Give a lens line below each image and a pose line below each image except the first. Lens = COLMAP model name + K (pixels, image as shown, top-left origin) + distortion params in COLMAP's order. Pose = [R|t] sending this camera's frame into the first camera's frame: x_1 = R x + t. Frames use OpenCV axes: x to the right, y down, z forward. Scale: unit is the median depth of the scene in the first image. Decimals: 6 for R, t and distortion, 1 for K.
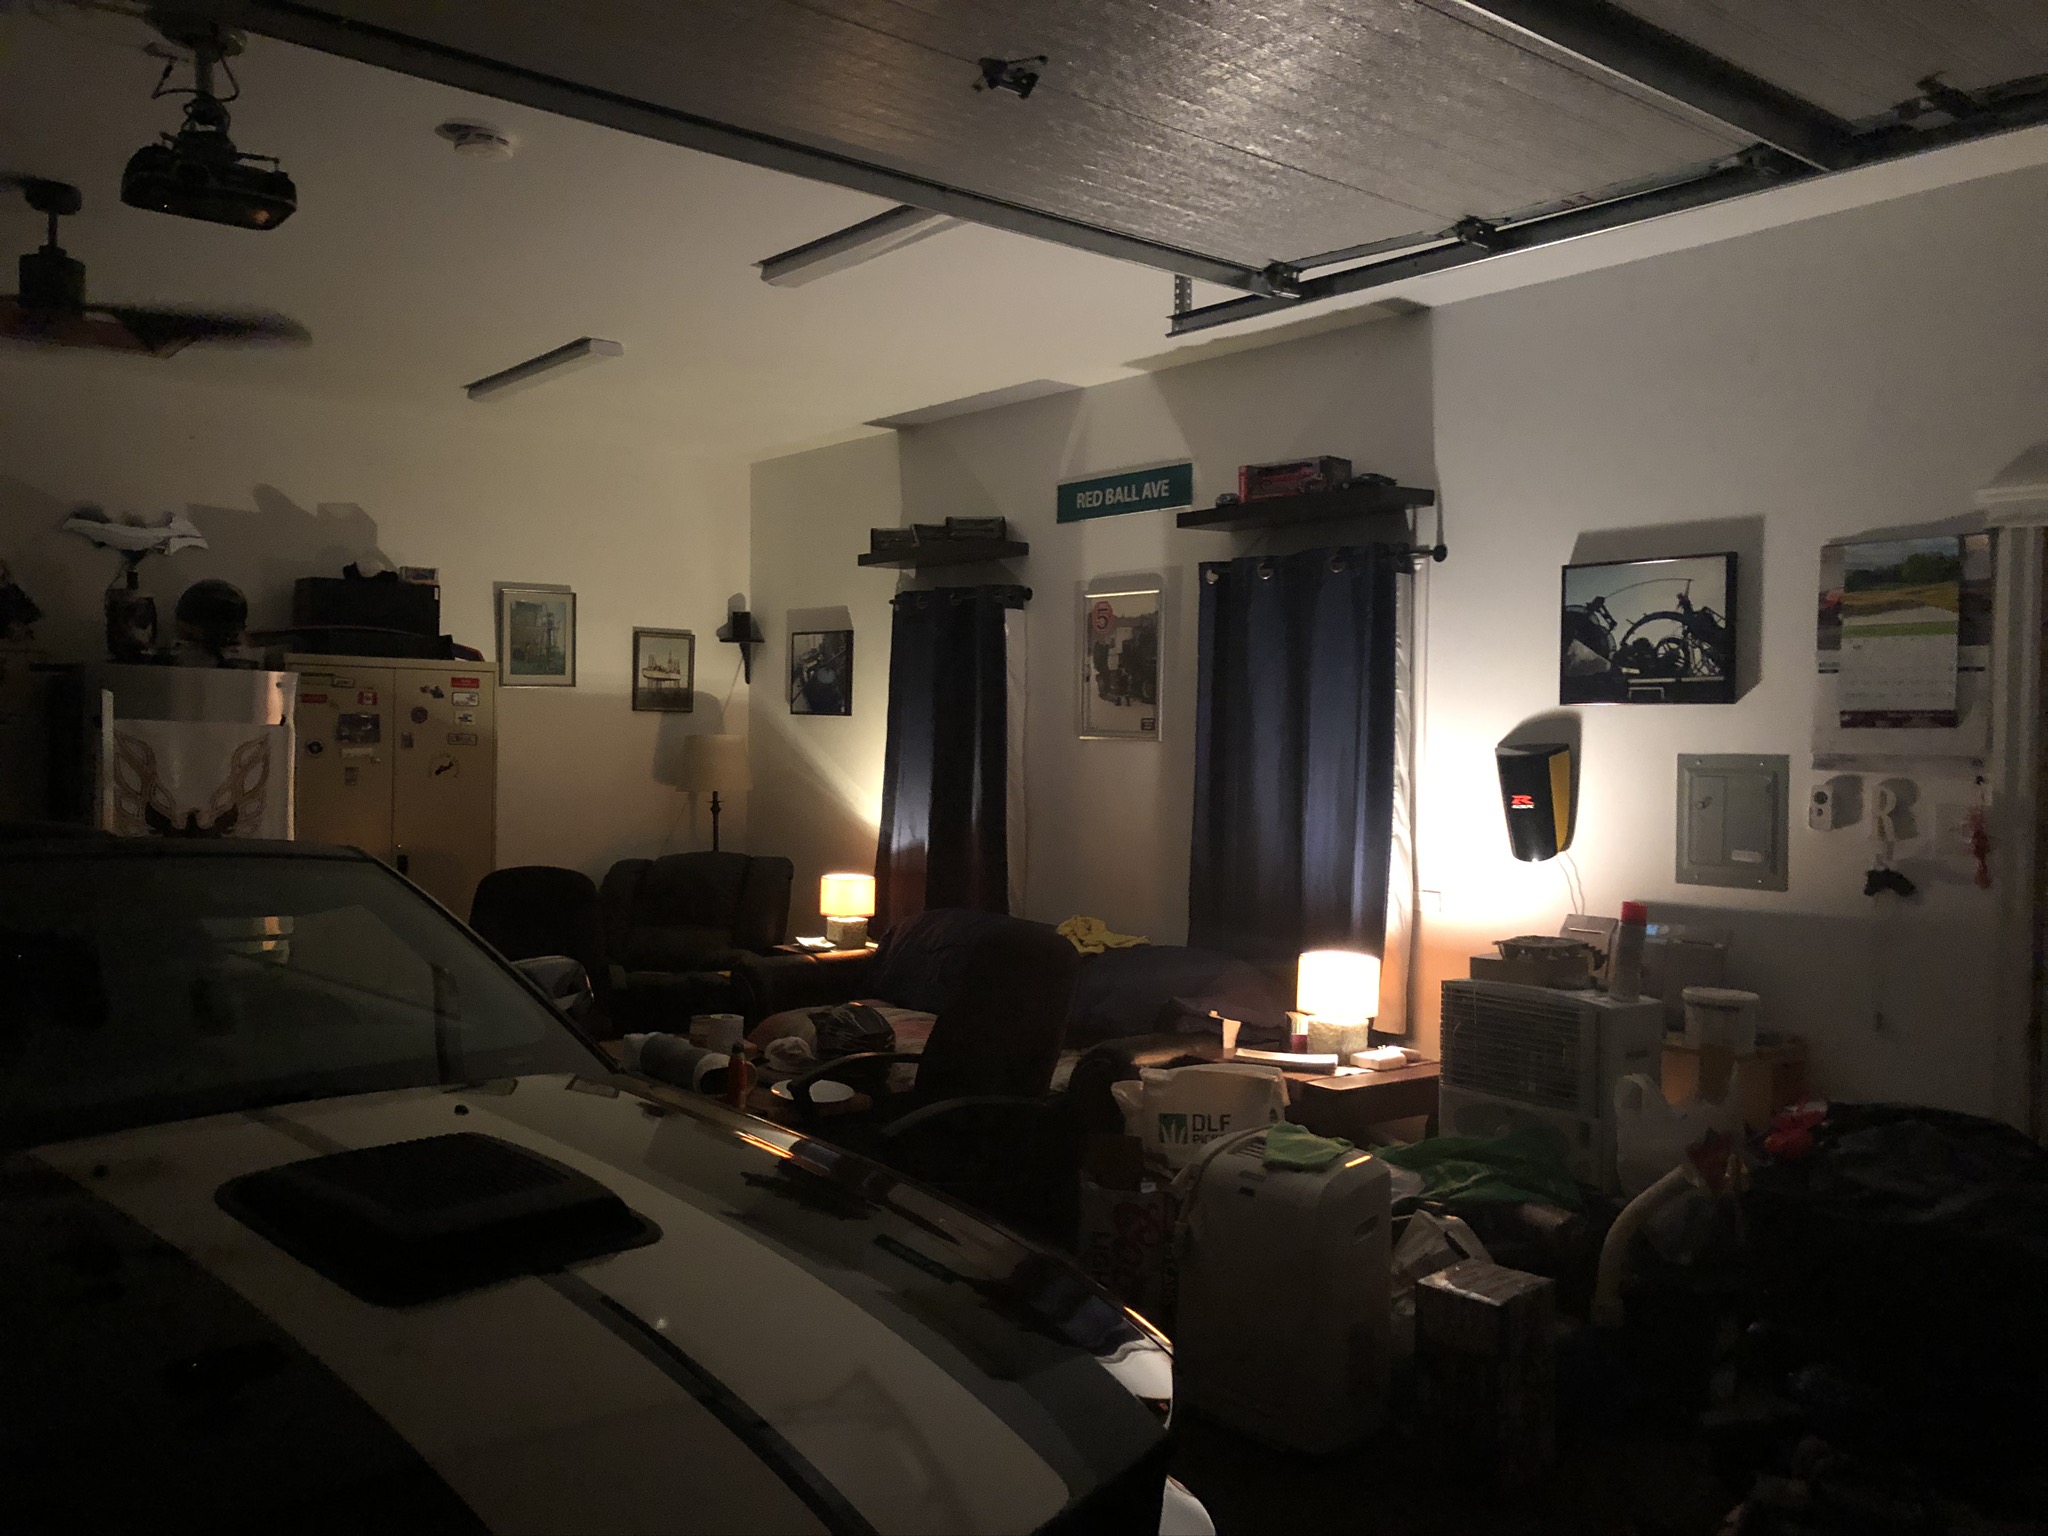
lens RADIAL K [[1695.2, 0, 1024.0], [0, 1695.2, 768.0], [0, 0, 1]] dist [0.008739, -0.008857]
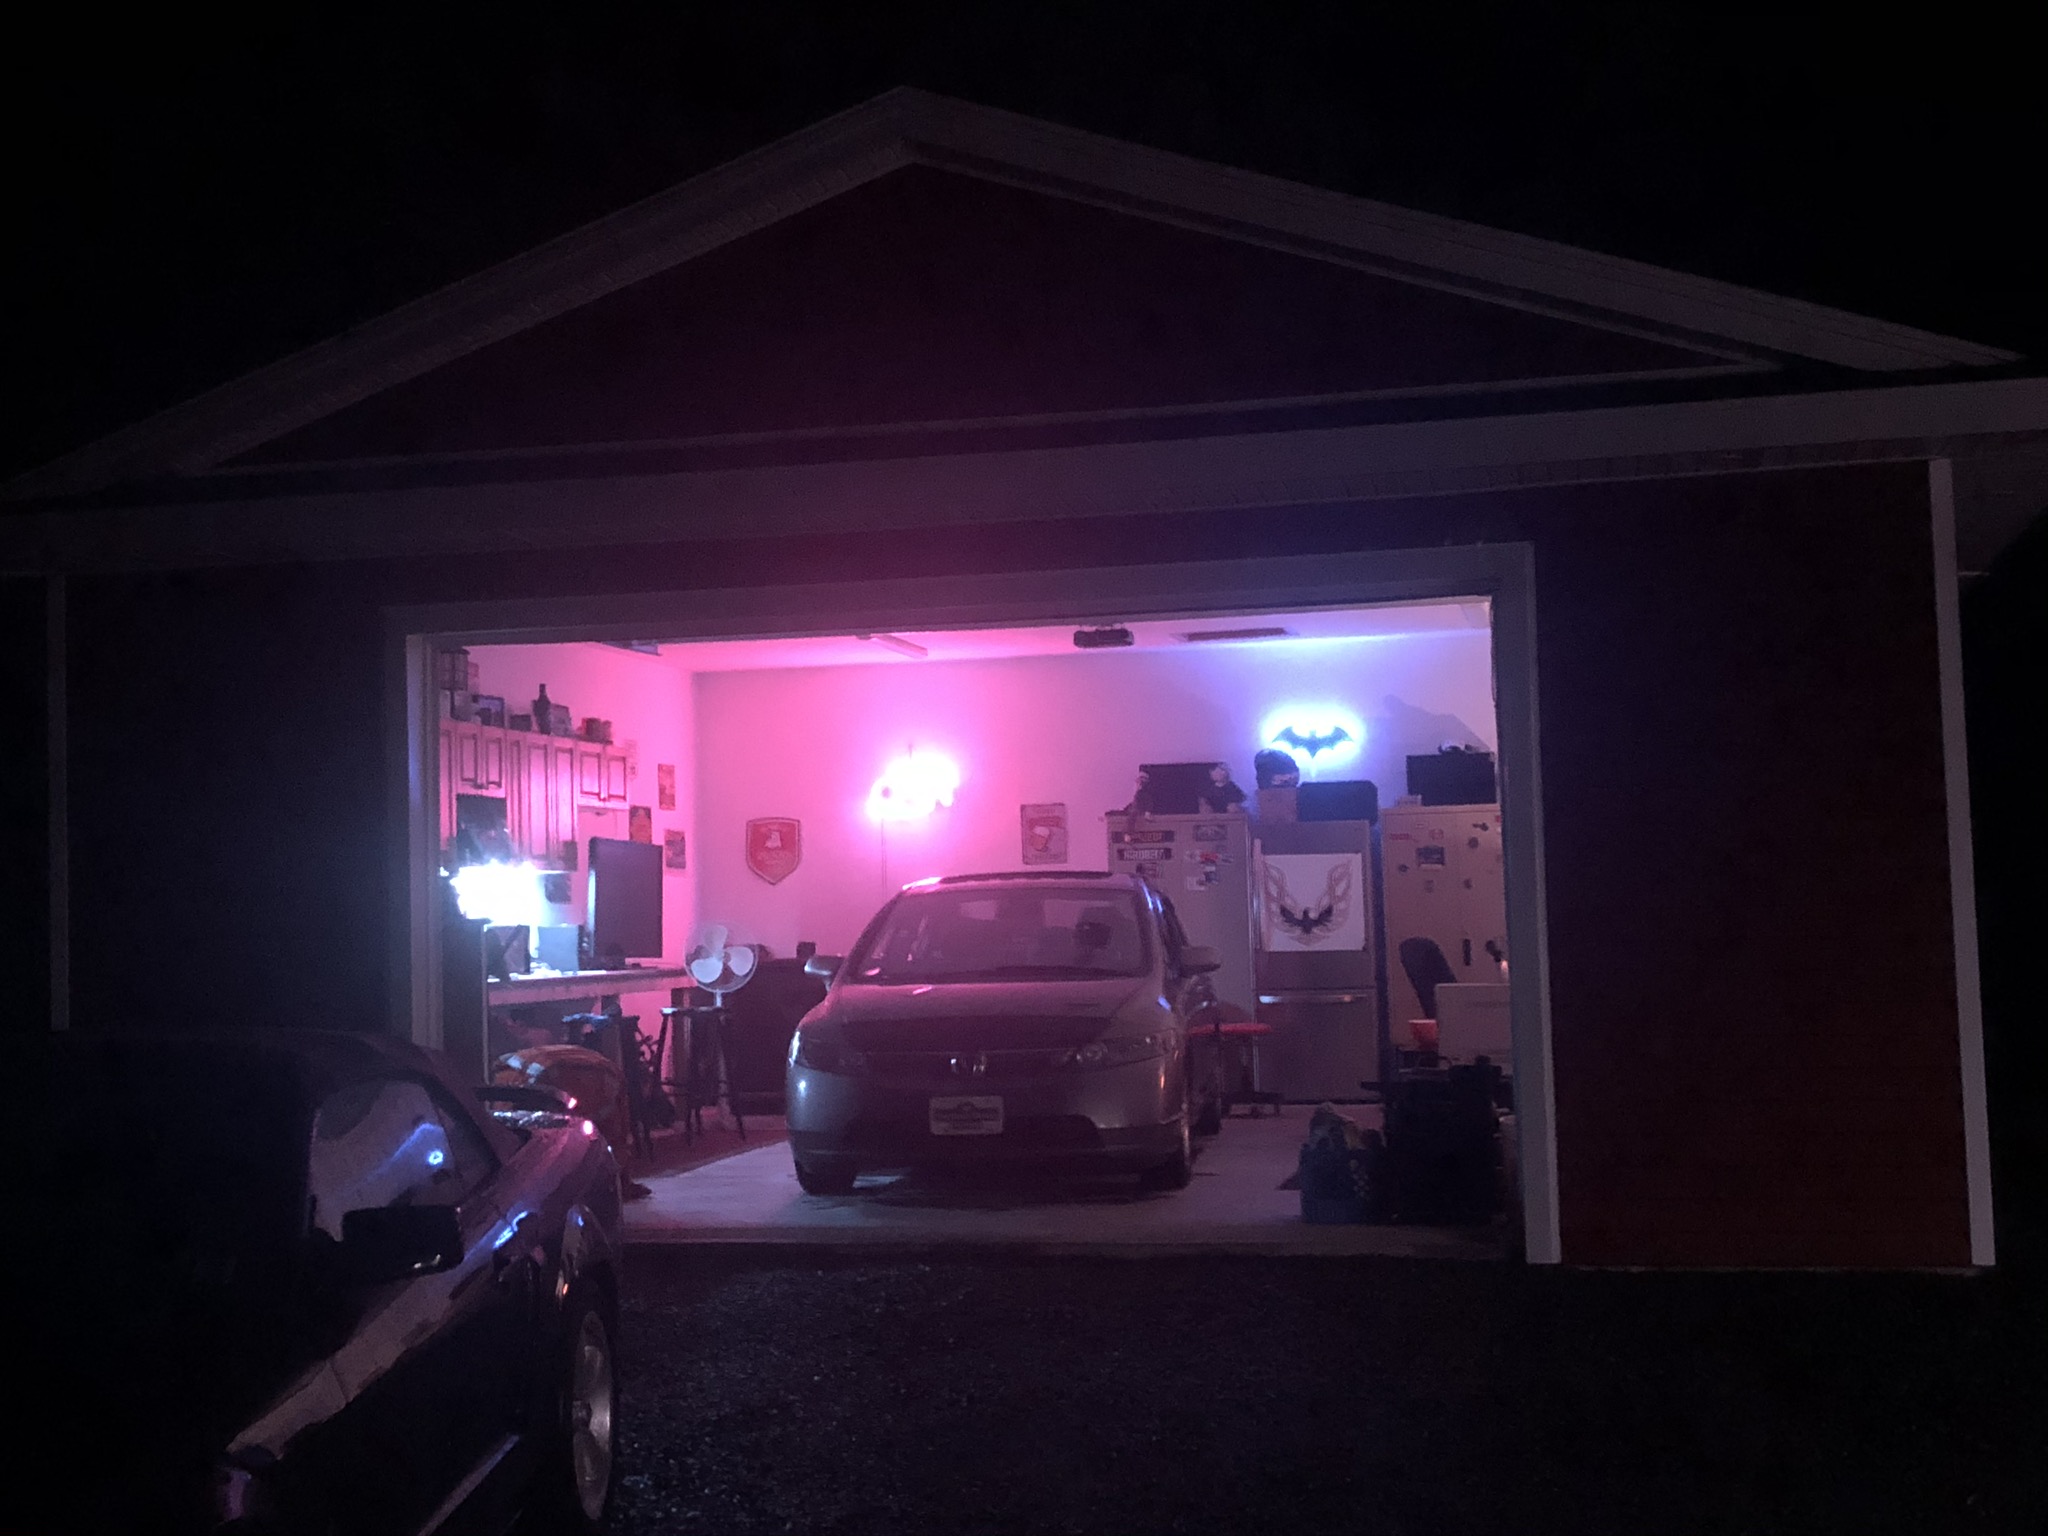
lens RADIAL K [[2215.3, 0, 1024.0], [0, 2215.3, 768.0], [0, 0, 1]] dist [-0.011168, -0.001309]
pose [[0.628407, -0.081698, -0.773583, 0.959973], [0.029995, 0.996275, -0.080850, 0.051390], [0.777306, 0.027603, 0.628517, -0.550292]]
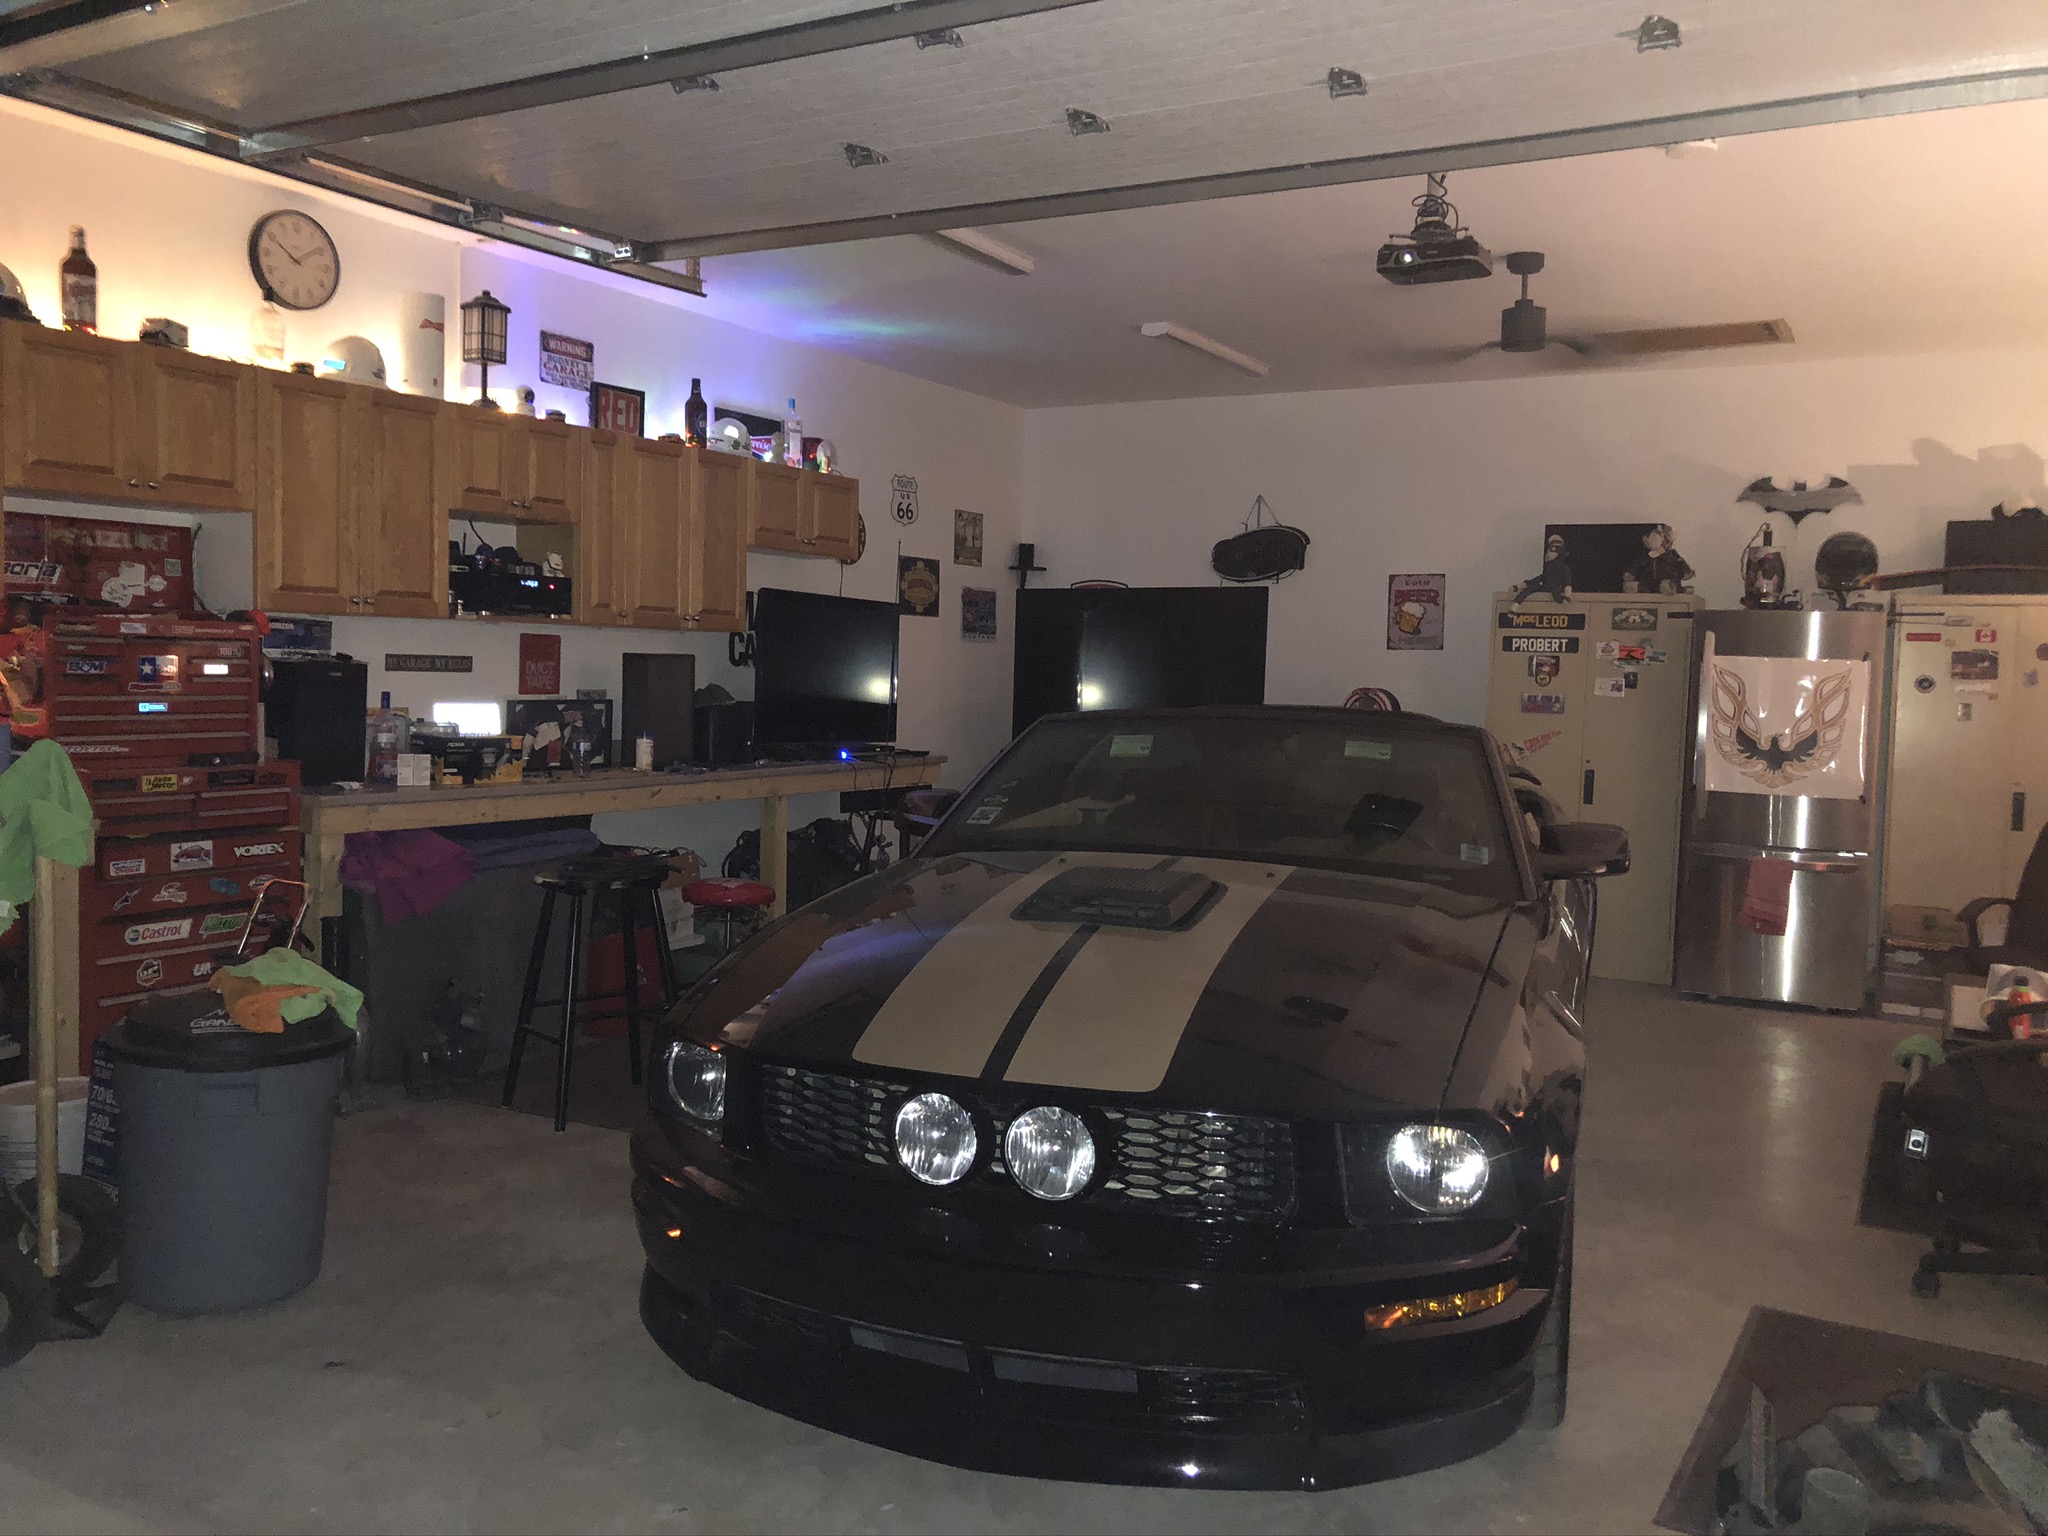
lens RADIAL K [[1695.2, 0, 1024.0], [0, 1695.2, 768.0], [0, 0, 1]] dist [0.008739, -0.008857]
pose [[0.351108, 0.048138, -0.935097, 0.391551], [-0.031529, 0.998719, 0.039574, 0.017125], [0.935804, 0.015588, 0.352176, 0.106780]]
